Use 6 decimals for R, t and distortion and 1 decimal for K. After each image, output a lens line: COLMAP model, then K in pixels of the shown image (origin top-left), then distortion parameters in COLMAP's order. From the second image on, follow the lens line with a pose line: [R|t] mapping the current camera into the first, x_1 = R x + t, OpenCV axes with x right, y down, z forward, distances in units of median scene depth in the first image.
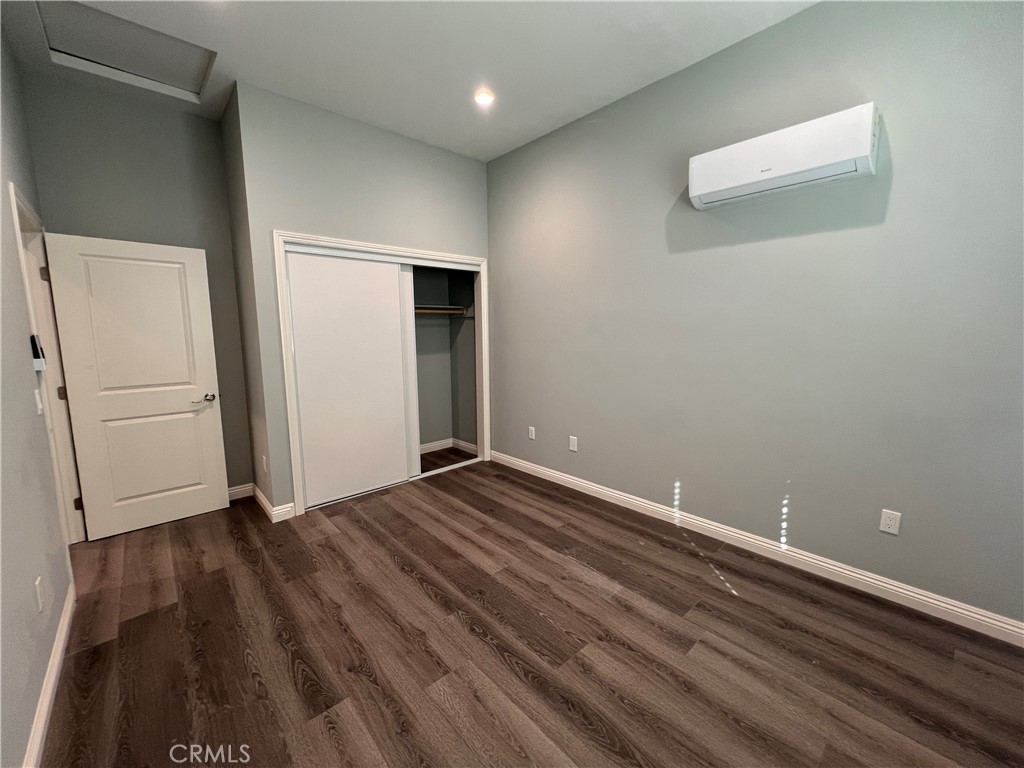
lens RADIAL K [[413.1, 0, 512.0], [0, 413.1, 384.0], [0, 0, 1]] dist [0.001011, 0.000010]
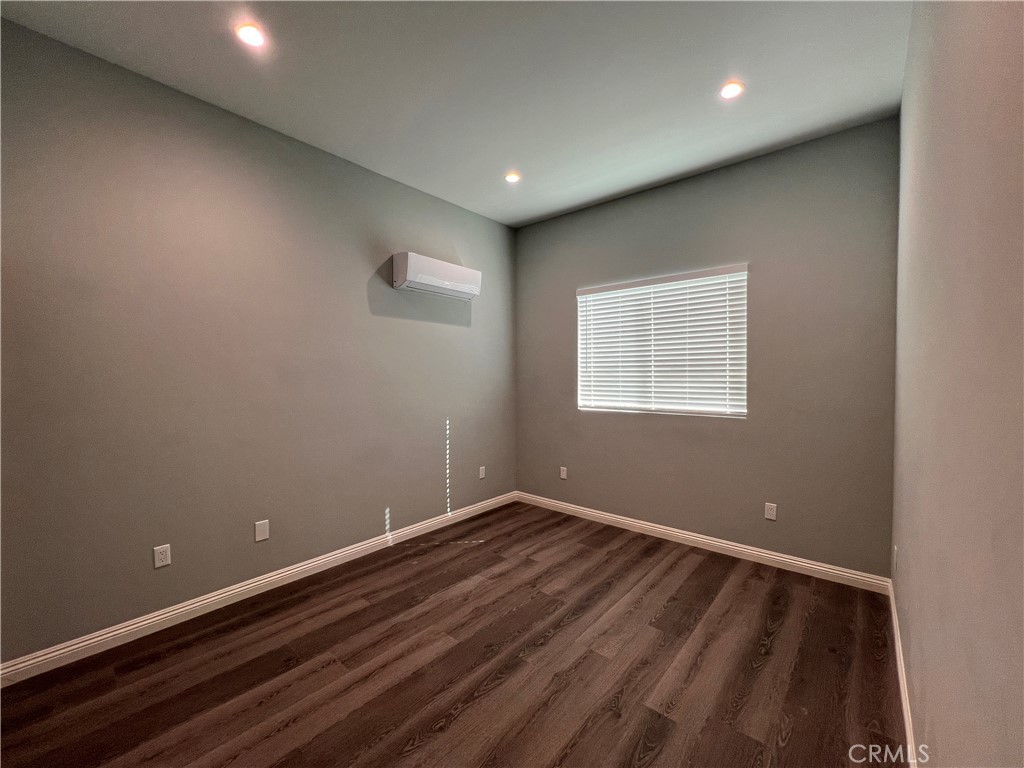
lens RADIAL K [[411.3, 0, 512.0], [0, 411.3, 384.0], [0, 0, 1]] dist [0.001136, 0.000222]
pose [[-0.126108, -0.010955, 0.991956, -0.938240], [0.131320, 0.990955, 0.027639, -0.114949], [-0.983286, 0.133749, -0.123529, 0.891440]]
